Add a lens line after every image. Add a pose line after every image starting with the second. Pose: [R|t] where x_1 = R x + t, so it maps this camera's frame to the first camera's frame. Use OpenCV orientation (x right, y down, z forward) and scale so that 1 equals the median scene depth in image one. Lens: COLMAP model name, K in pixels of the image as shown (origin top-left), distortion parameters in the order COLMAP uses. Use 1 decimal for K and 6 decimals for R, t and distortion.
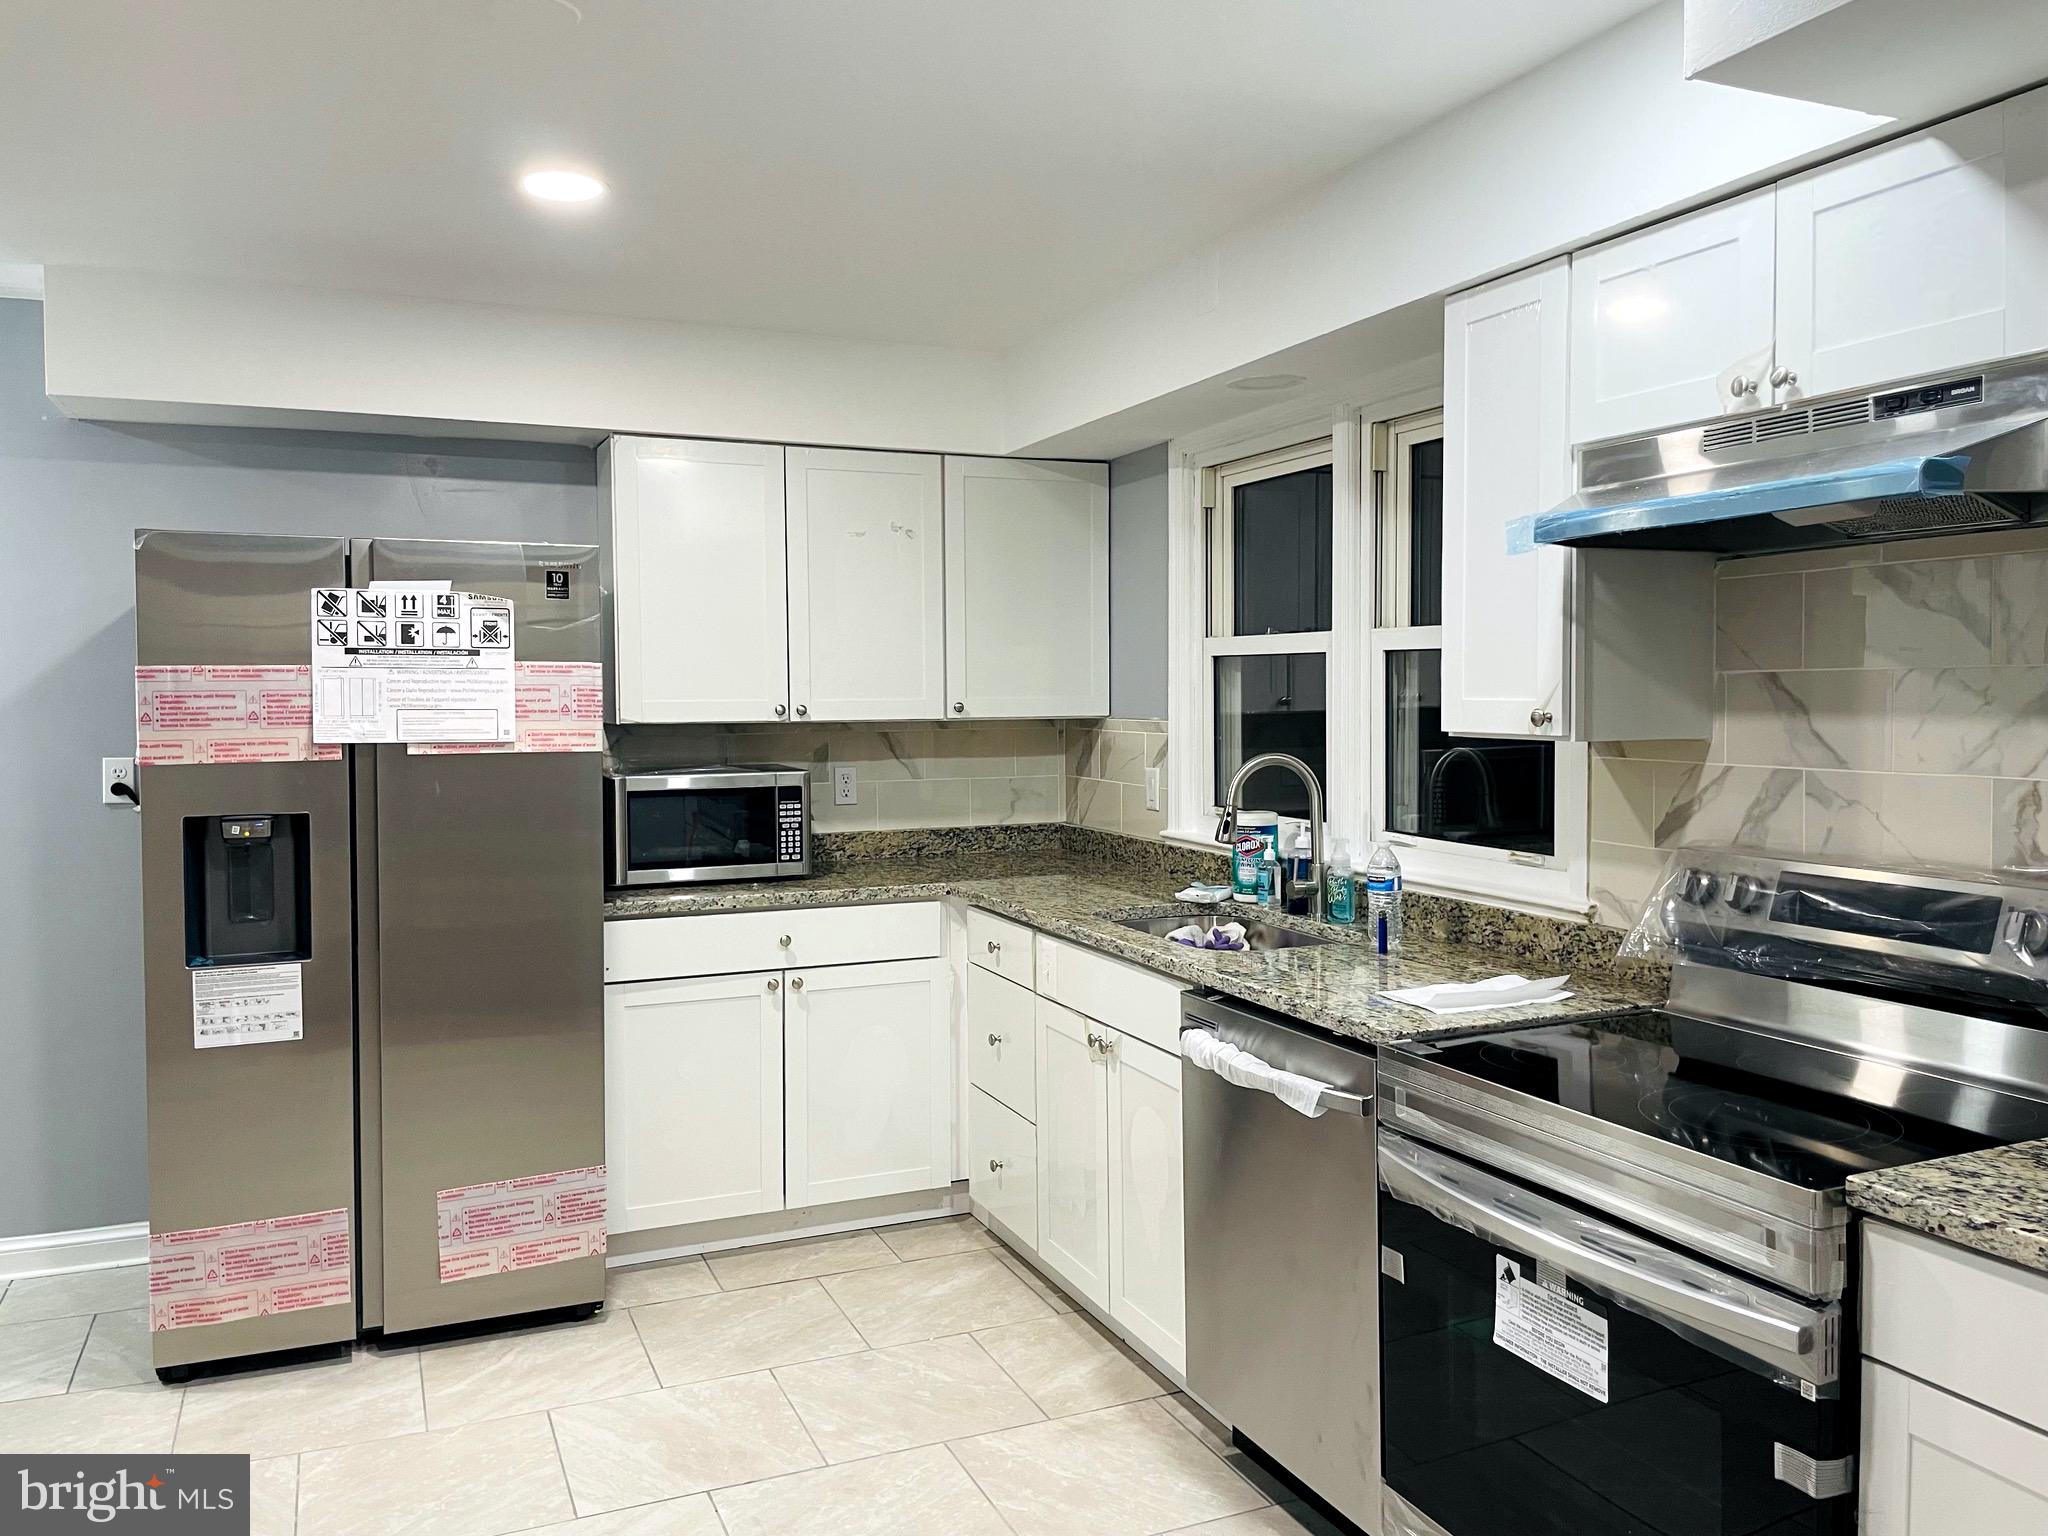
lens RADIAL K [[1565.6, 0, 1011.0], [0, 1565.6, 741.6], [0, 0, 1]] dist [0.083444, -0.109727]
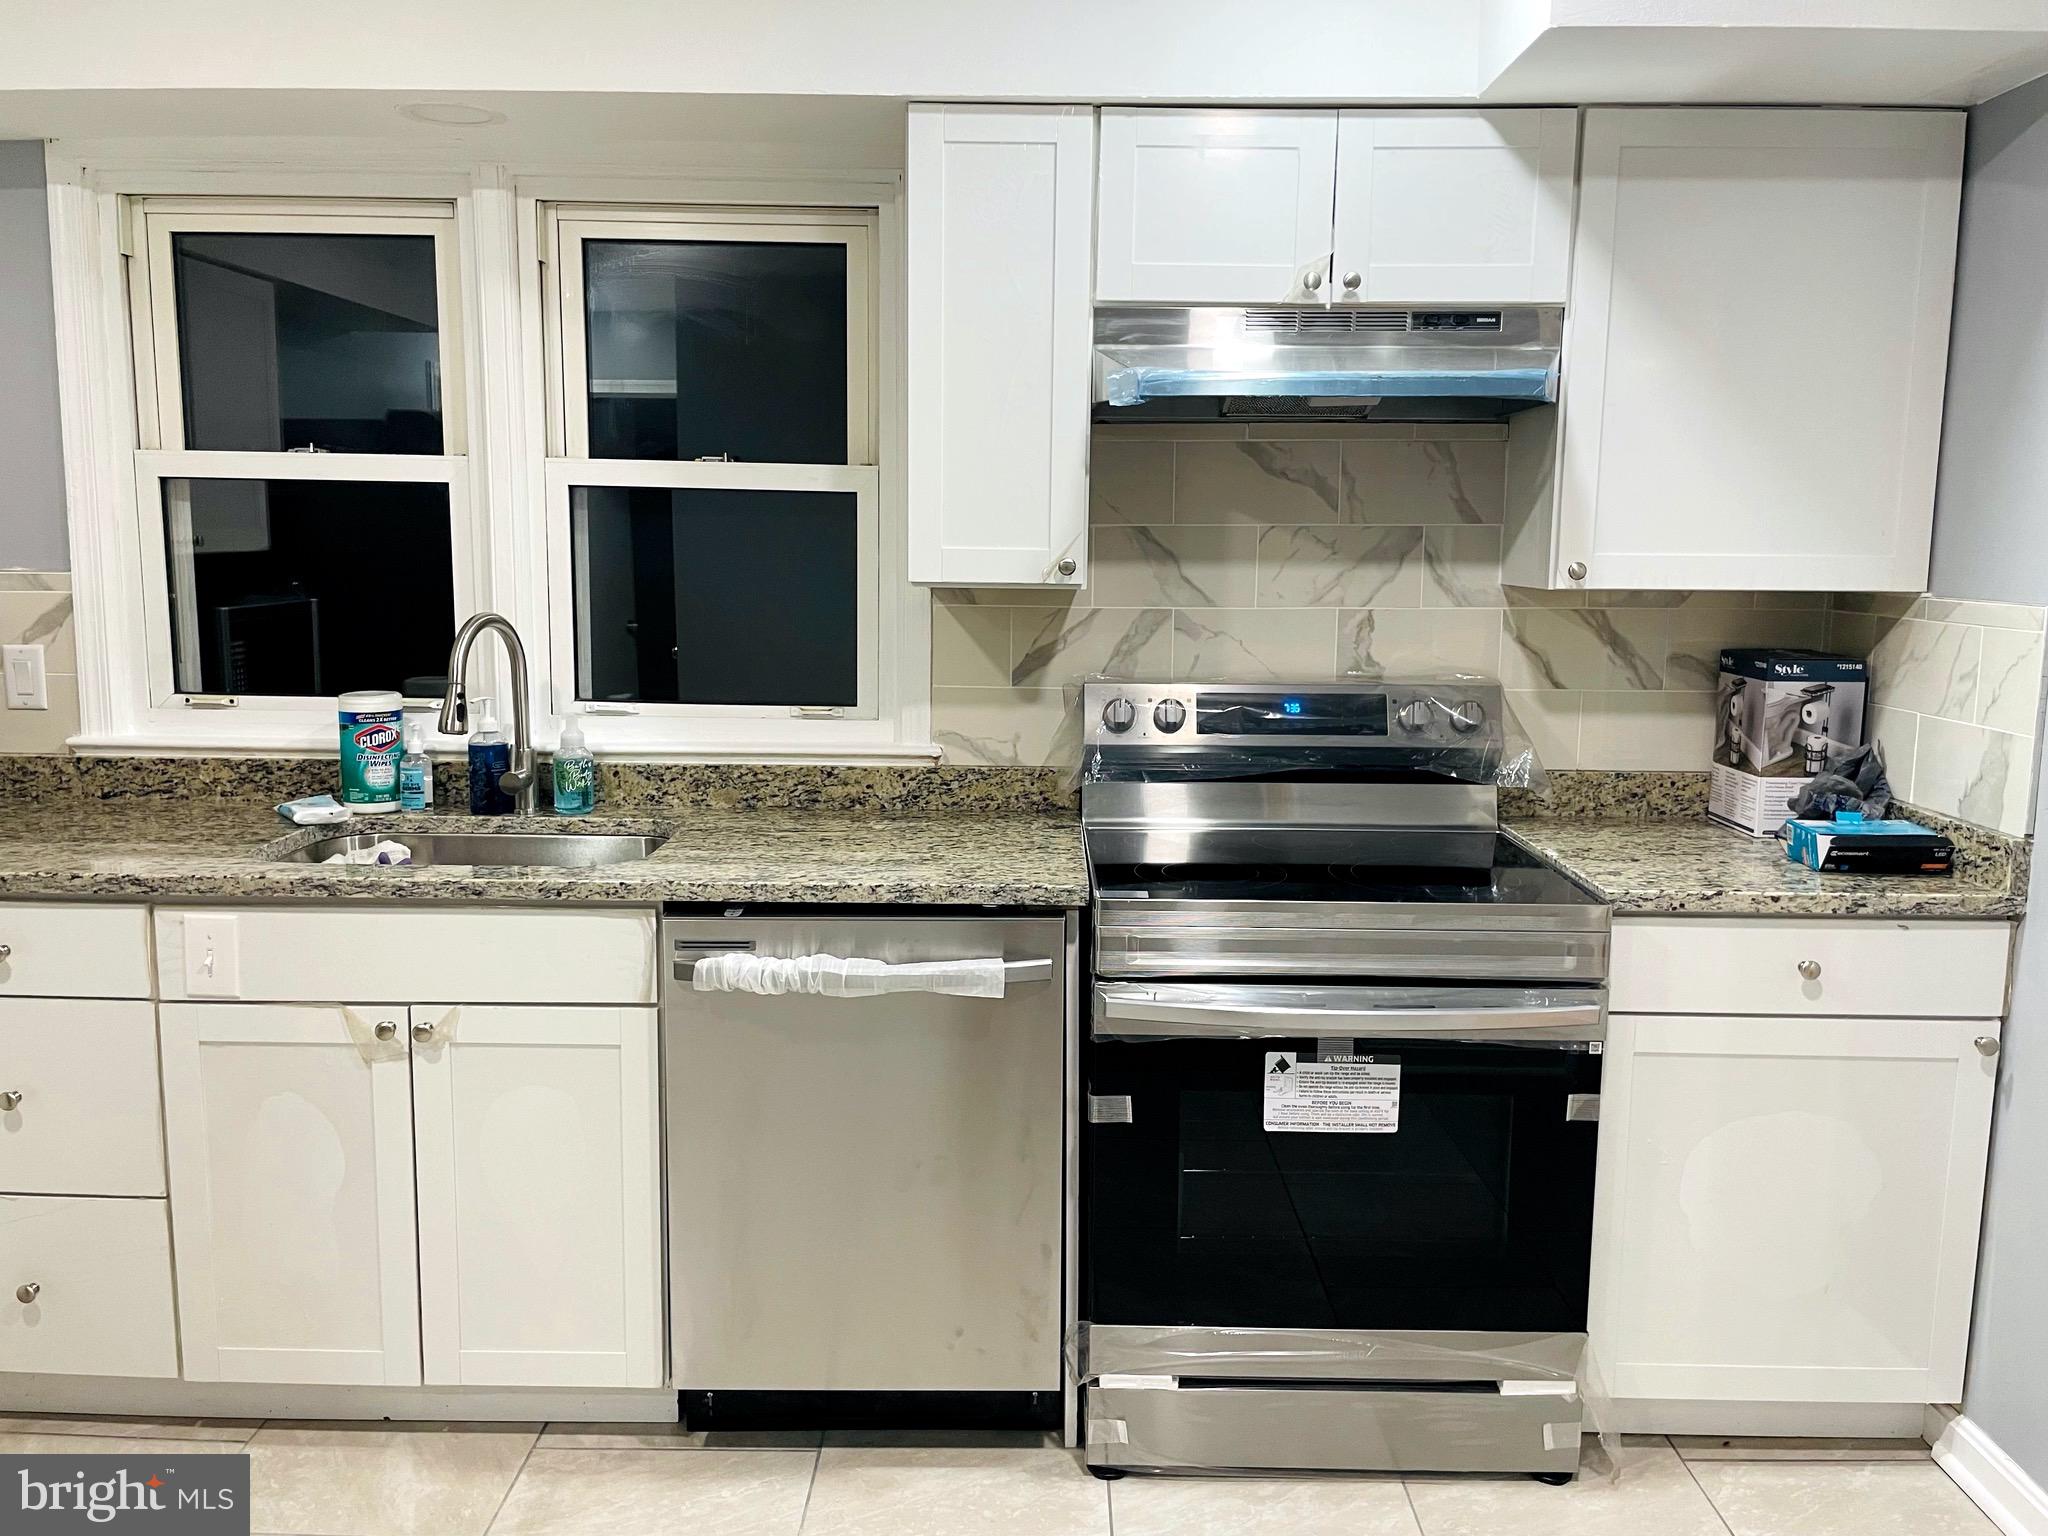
lens RADIAL K [[1565.6, 0, 1033.4], [0, 1565.6, 751.6], [0, 0, 1]] dist [0.083444, -0.109727]
pose [[0.397298, -0.112188, 0.910806, -0.512289], [0.019028, 0.993293, 0.114049, -0.009883], [-0.917492, -0.027981, 0.396768, 0.501005]]
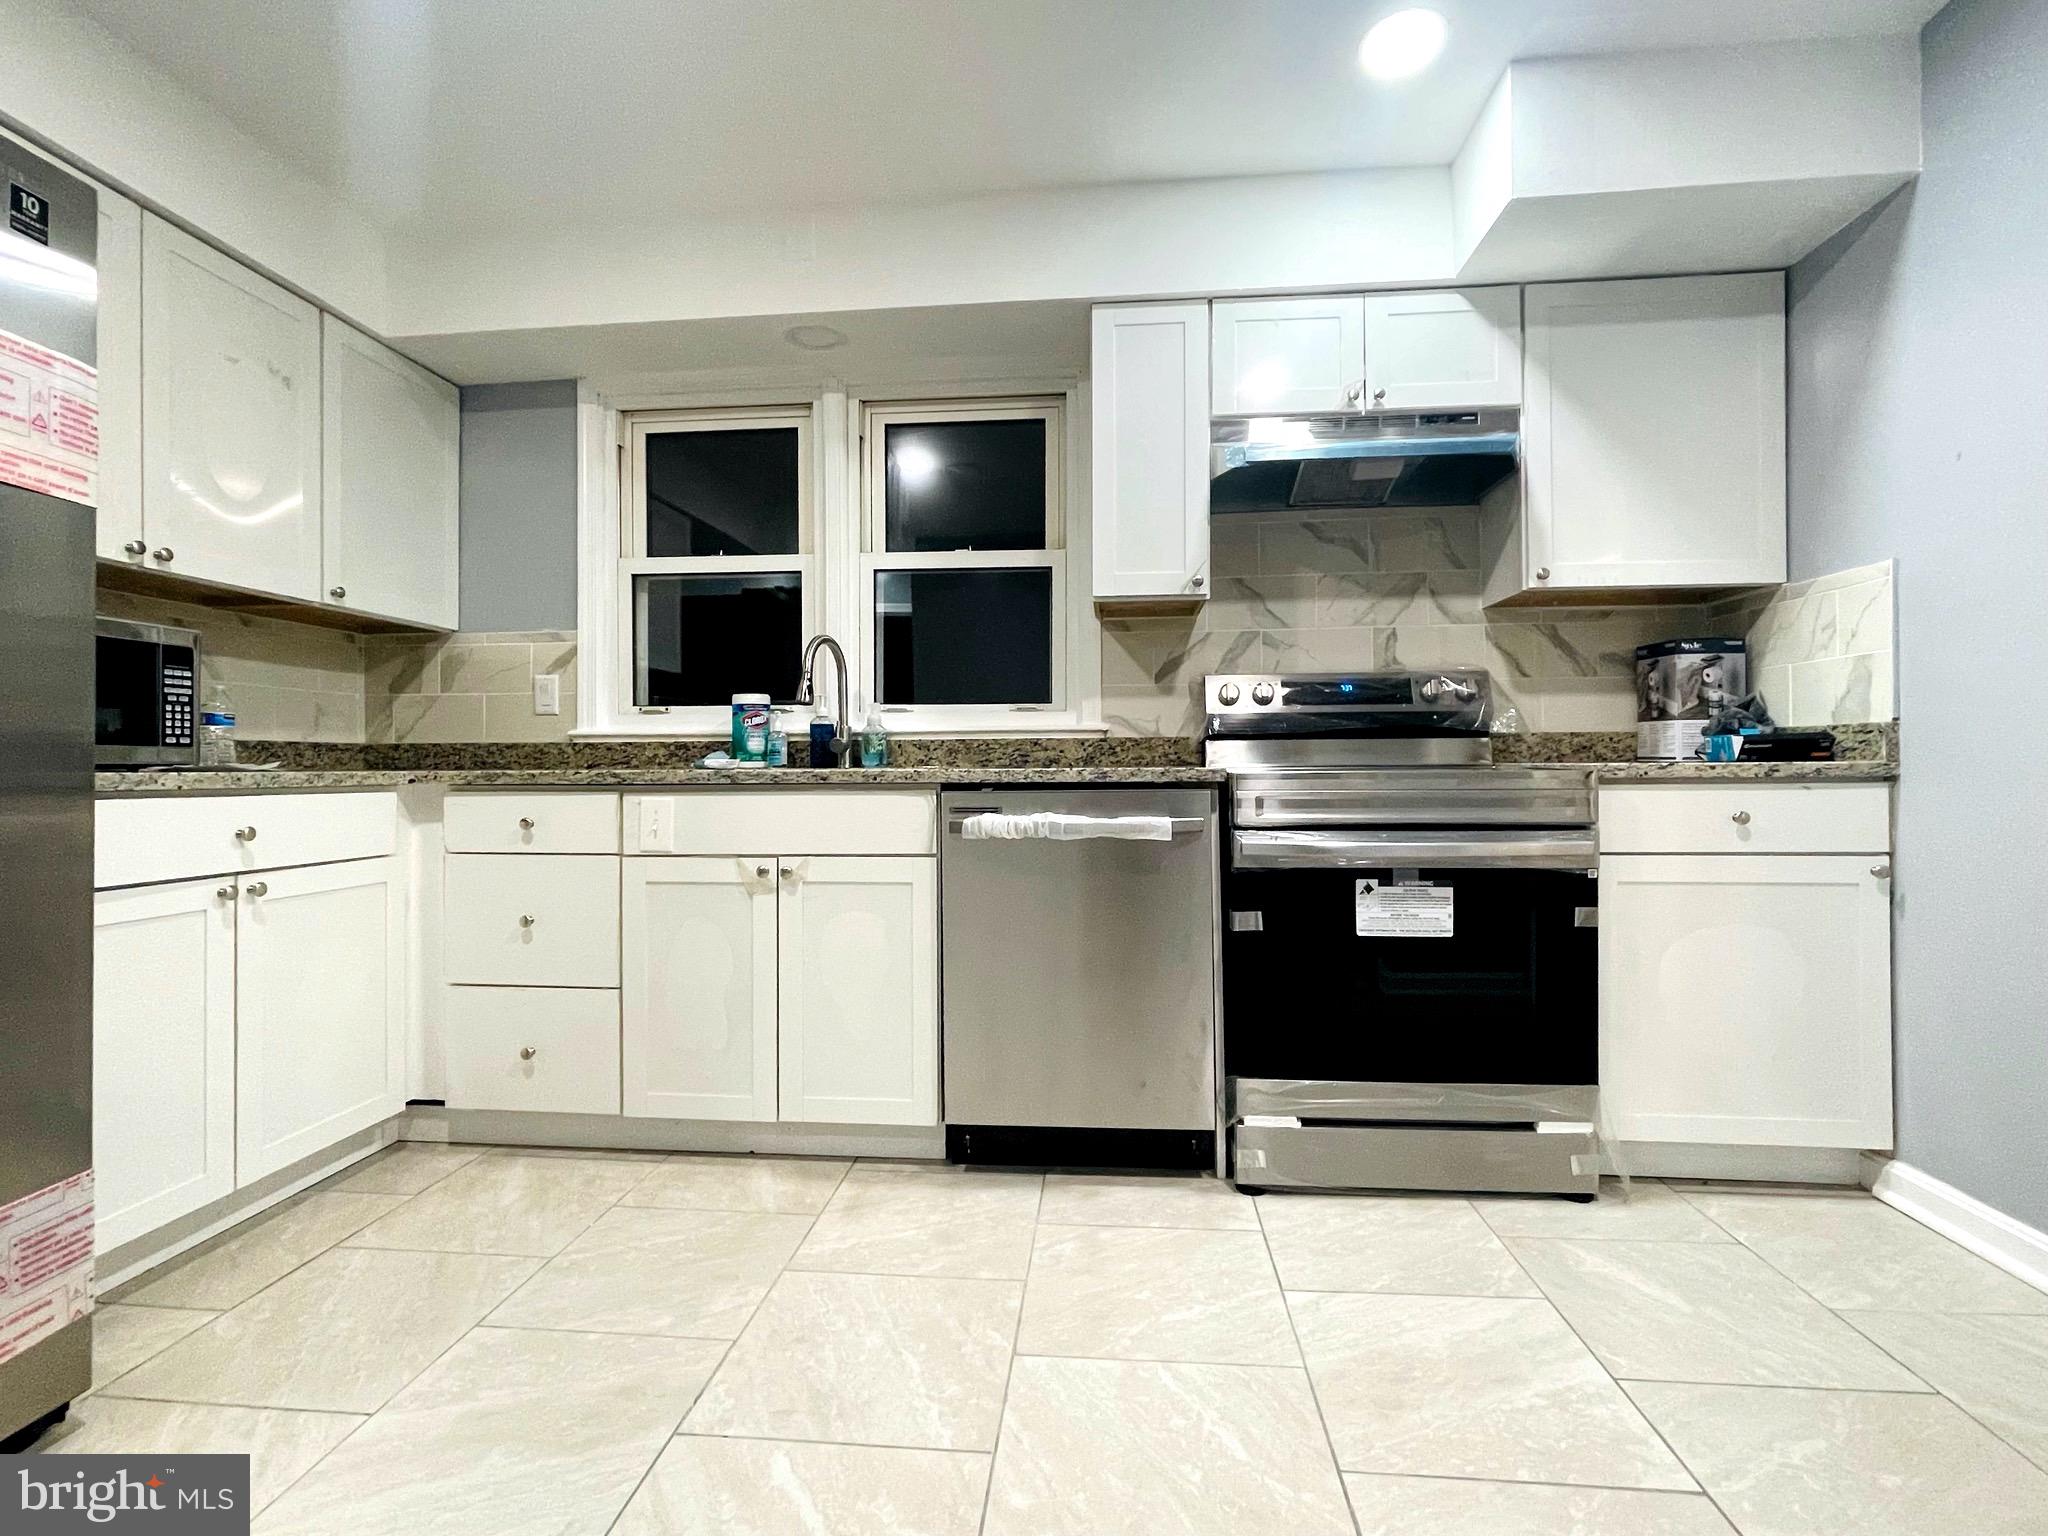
lens RADIAL K [[981.0, 0, 1026.1], [0, 981.0, 758.8], [0, 0, 1]] dist [-0.003730, 0.001398]
pose [[0.473851, 0.011479, 0.880530, -0.501163], [0.034299, 0.998916, -0.031481, 0.154317], [-0.879937, 0.045119, 0.472944, 0.571548]]
